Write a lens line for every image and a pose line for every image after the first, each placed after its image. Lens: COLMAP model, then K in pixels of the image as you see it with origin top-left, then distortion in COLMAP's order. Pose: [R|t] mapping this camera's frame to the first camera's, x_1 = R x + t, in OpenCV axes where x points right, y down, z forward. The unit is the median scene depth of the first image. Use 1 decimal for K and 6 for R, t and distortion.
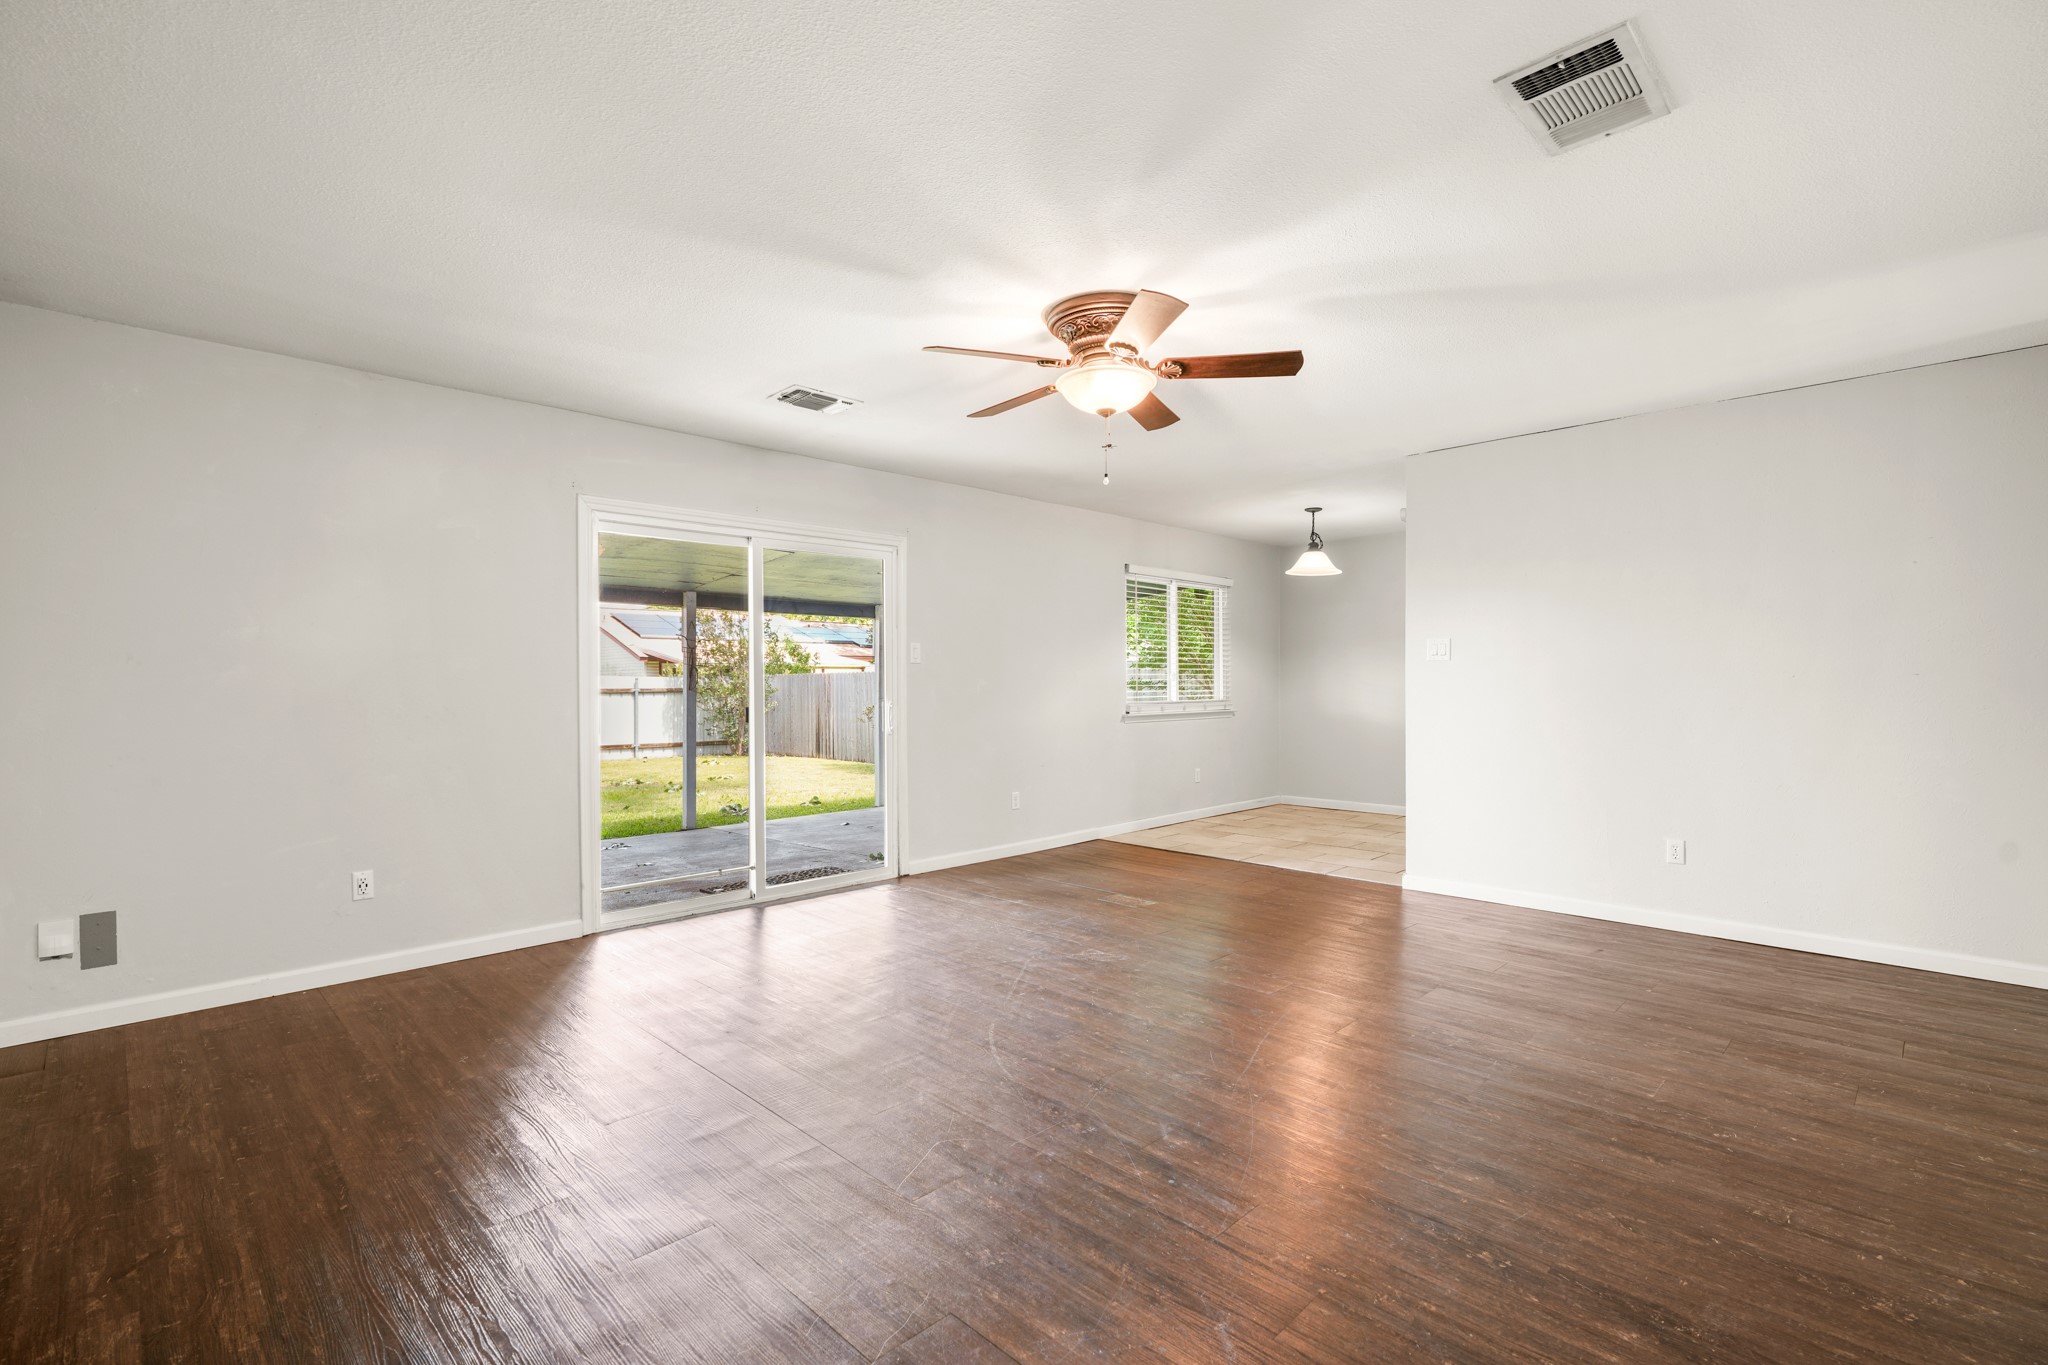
lens RADIAL K [[871.3, 0, 1076.5], [0, 871.3, 690.0], [0, 0, 1]] dist [-0.003650, -0.000152]
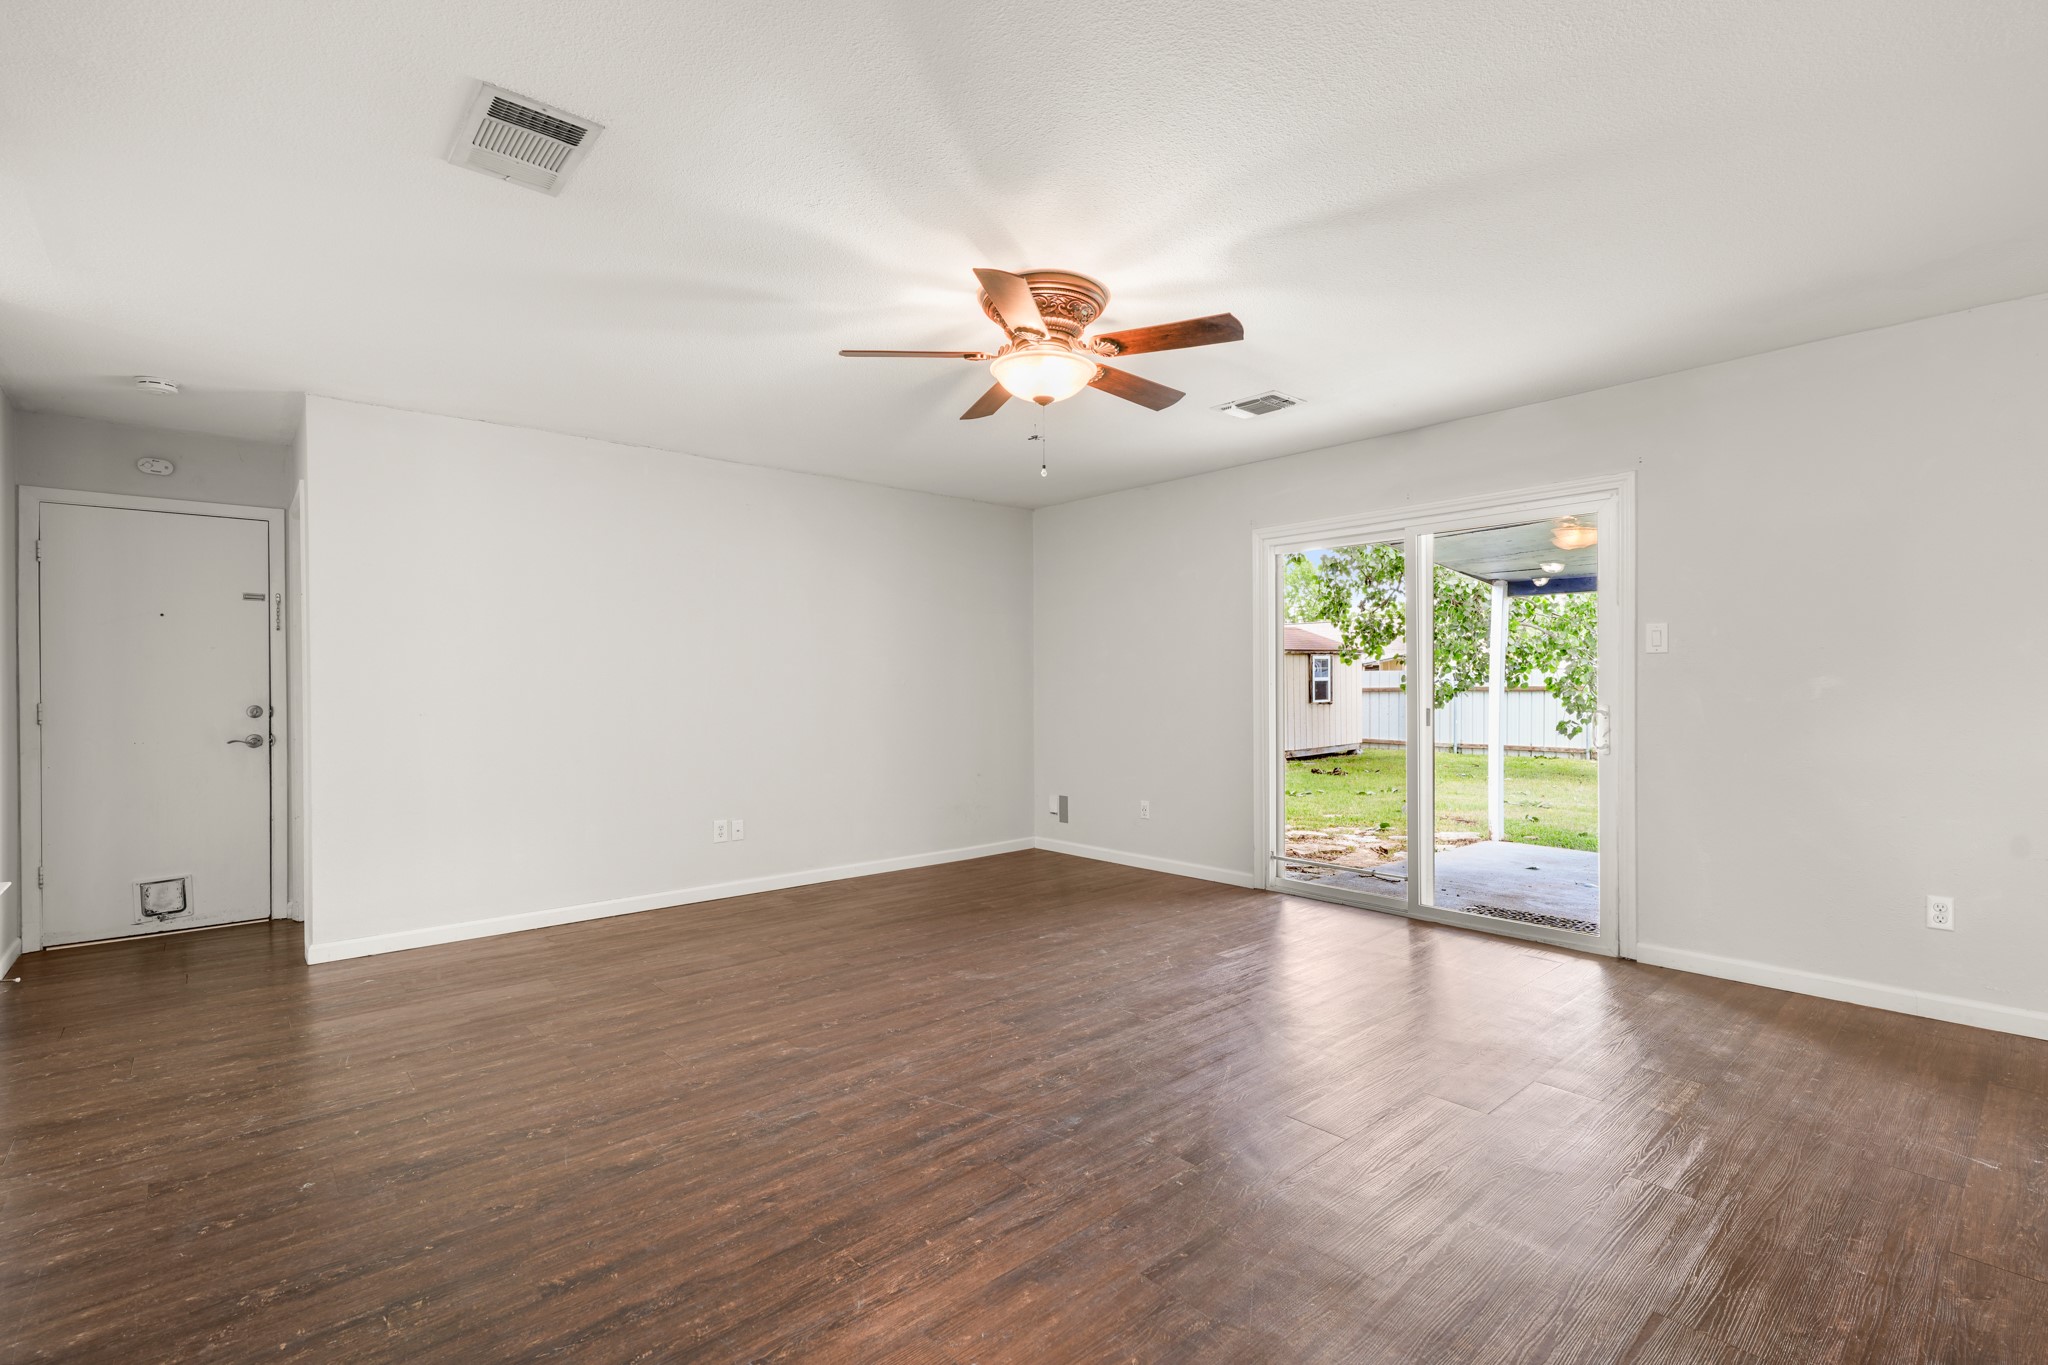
lens RADIAL K [[935.1, 0, 1031.5], [0, 935.1, 689.4], [0, 0, 1]] dist [-0.000756, -0.000126]
pose [[-0.062642, 0.009431, -0.997992, 1.372009], [-0.004536, 0.999942, 0.009734, -0.017687], [0.998026, 0.005137, -0.062596, 1.368517]]
